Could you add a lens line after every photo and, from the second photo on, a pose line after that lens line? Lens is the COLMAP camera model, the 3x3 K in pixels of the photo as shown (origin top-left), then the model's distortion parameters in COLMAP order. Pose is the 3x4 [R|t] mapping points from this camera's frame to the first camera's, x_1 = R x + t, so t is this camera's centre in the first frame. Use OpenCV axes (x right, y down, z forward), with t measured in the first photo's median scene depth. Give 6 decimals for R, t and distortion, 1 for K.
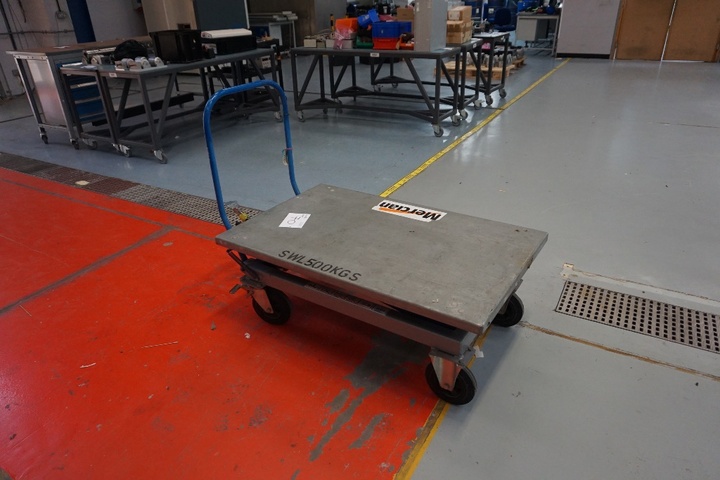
lens RADIAL K [[483.8, 0, 360.0], [0, 483.8, 240.0], [0, 0, 1]] dist [-0.000898, -0.000863]
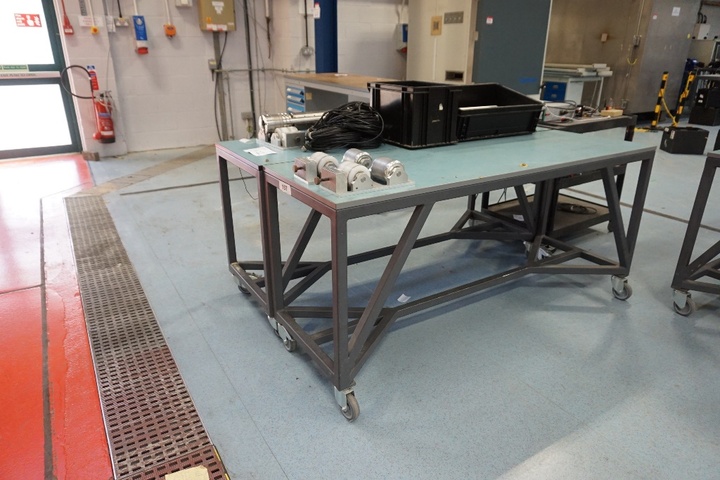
lens RADIAL K [[483.8, 0, 360.0], [0, 483.8, 240.0], [0, 0, 1]] dist [-0.000898, -0.000863]
pose [[0.884527, 0.206810, -0.418142, -0.133984], [-0.243088, 0.969381, -0.034775, -0.143282], [0.398147, 0.132405, 0.907716, 0.318789]]
